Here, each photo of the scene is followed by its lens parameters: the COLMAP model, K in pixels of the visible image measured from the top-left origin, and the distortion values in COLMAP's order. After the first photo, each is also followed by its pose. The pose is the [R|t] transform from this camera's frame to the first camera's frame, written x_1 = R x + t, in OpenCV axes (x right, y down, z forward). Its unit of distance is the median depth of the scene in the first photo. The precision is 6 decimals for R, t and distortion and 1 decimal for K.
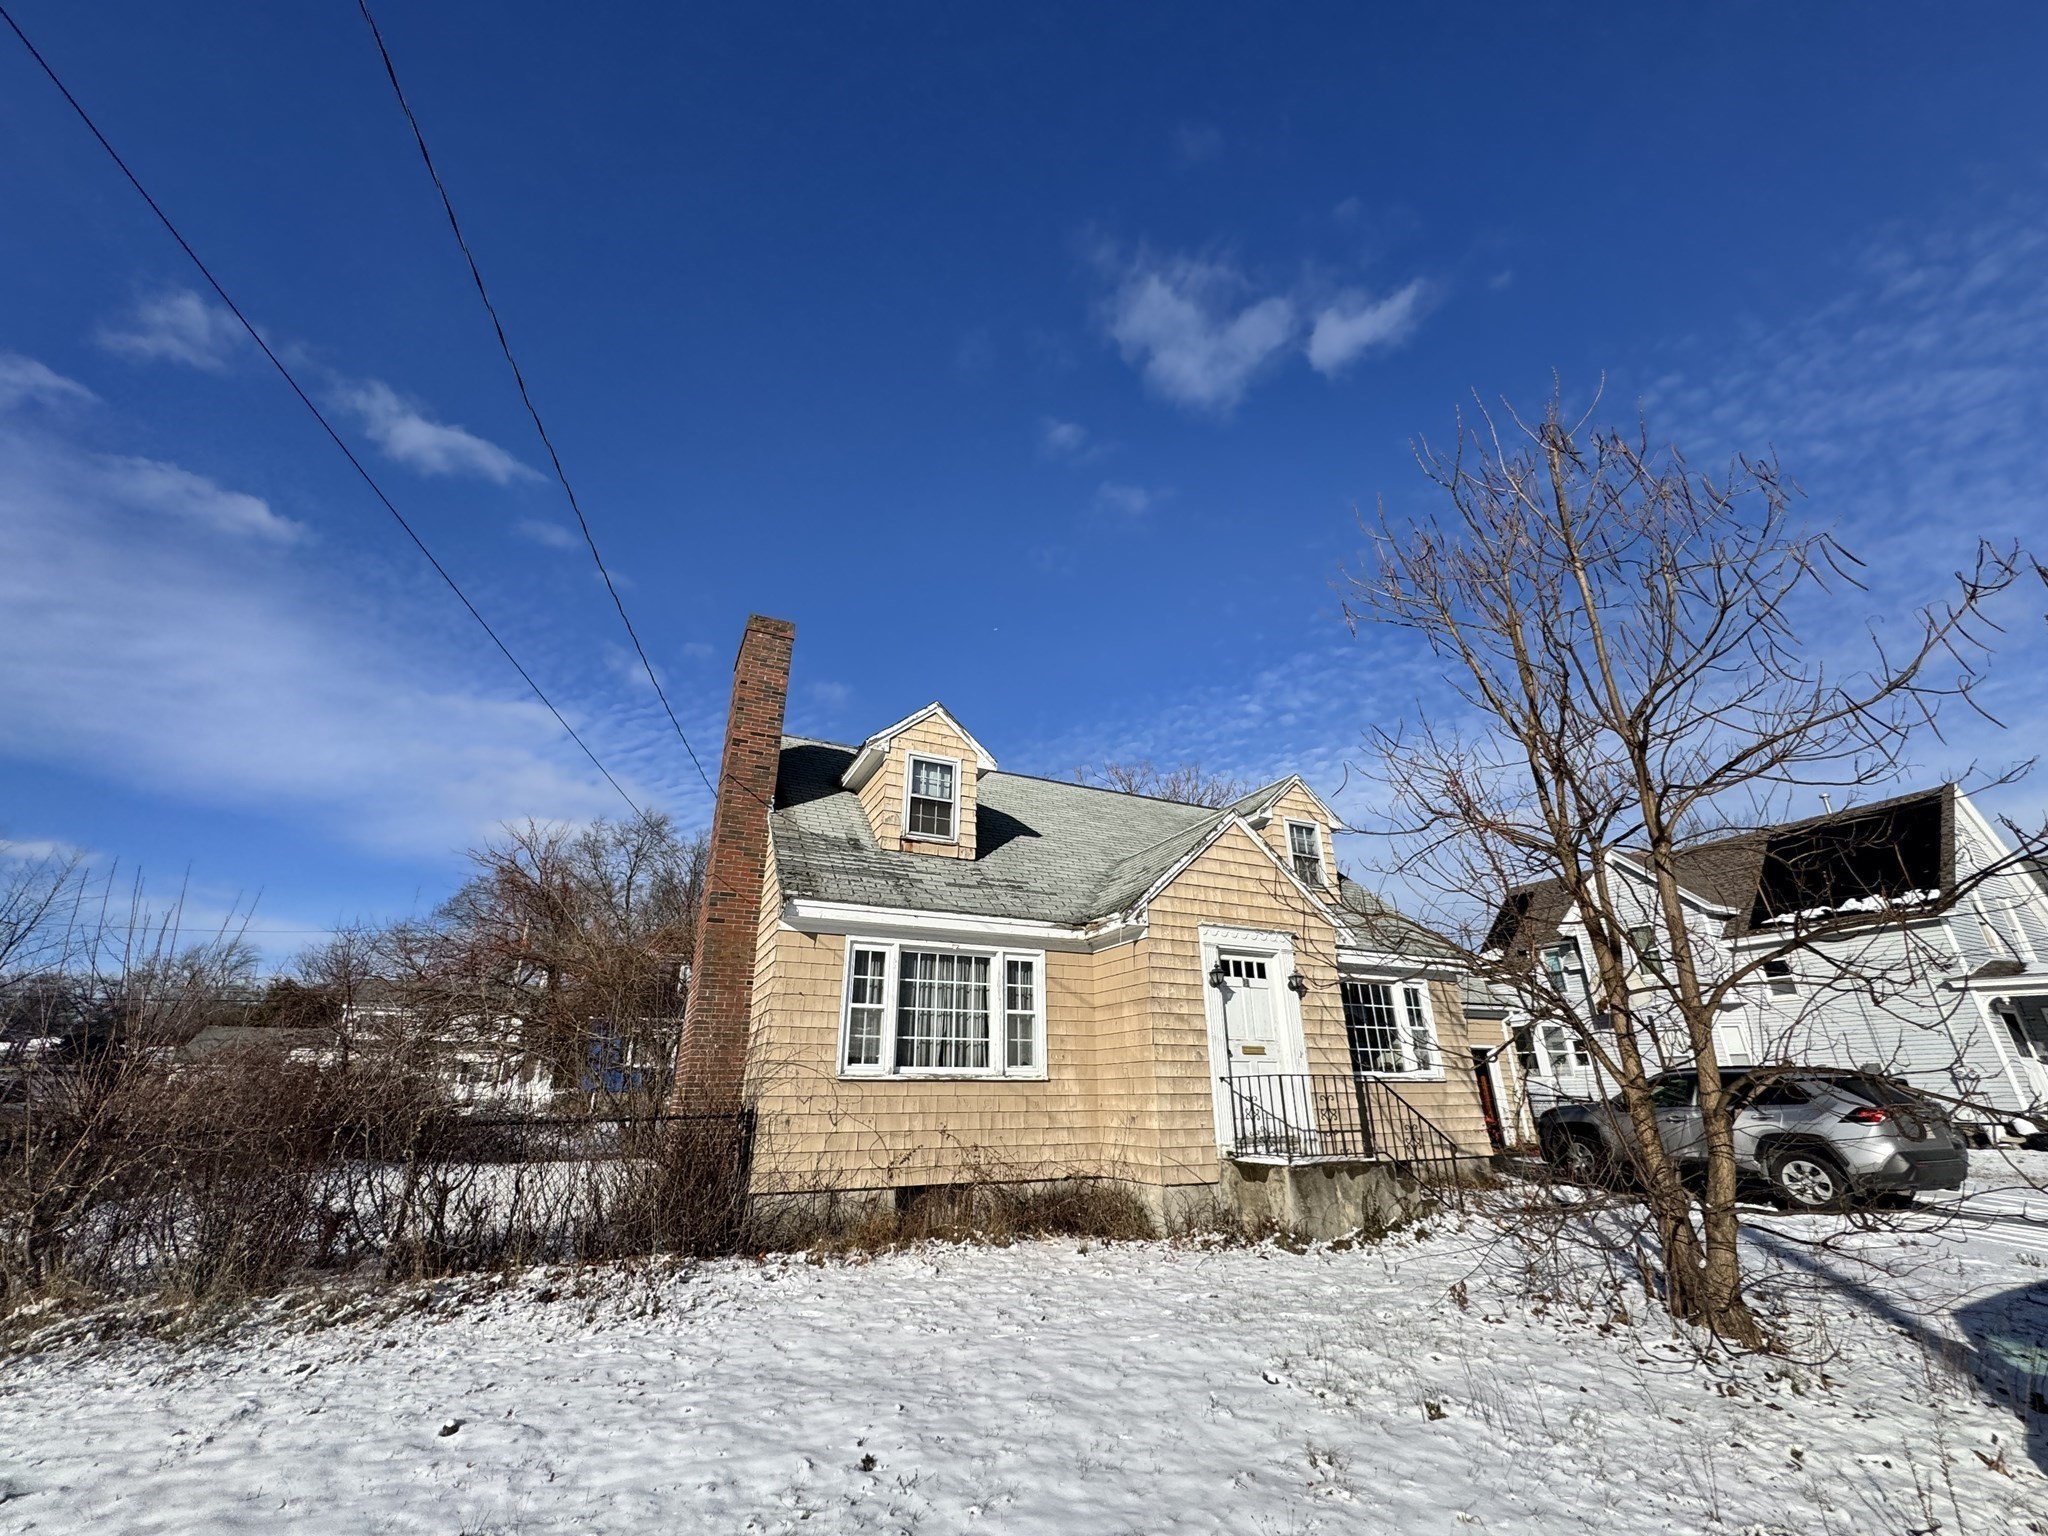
lens RADIAL K [[824.0, 0, 1024.0], [0, 824.0, 768.0], [0, 0, 1]] dist [-0.003267, 0.000264]
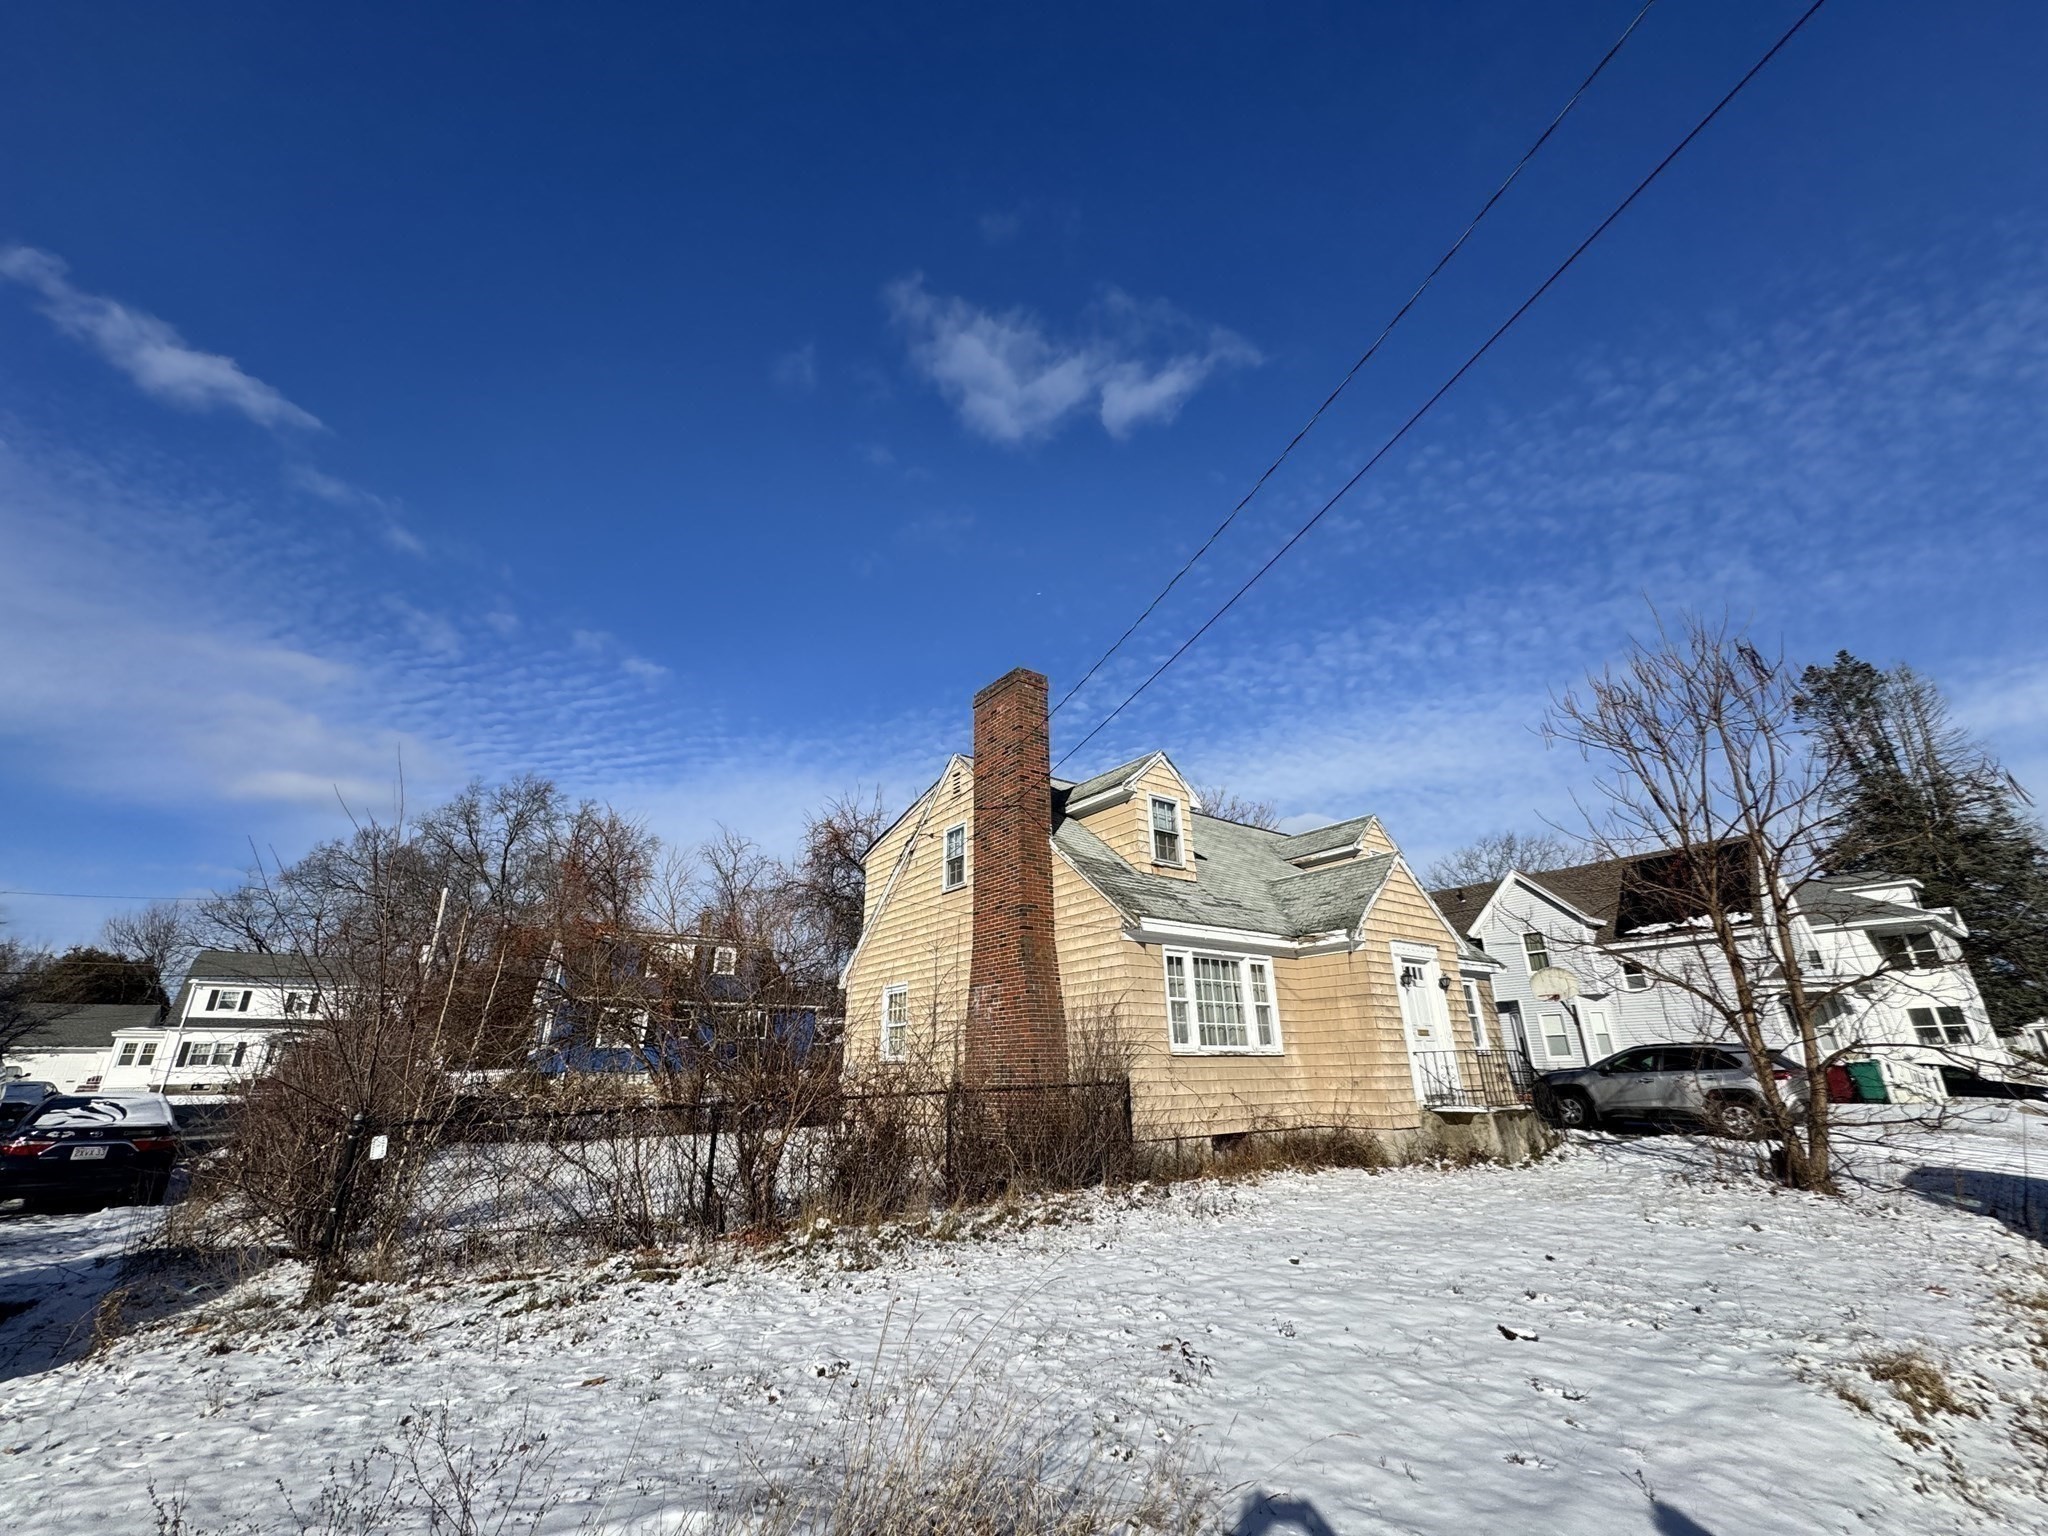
lens RADIAL K [[824.0, 0, 1024.0], [0, 824.0, 768.0], [0, 0, 1]] dist [-0.003267, 0.000264]
pose [[0.980959, 0.058717, 0.185124, -0.634067], [-0.063017, 0.997860, 0.017427, -0.075080], [-0.183705, -0.028761, 0.982561, -0.201812]]
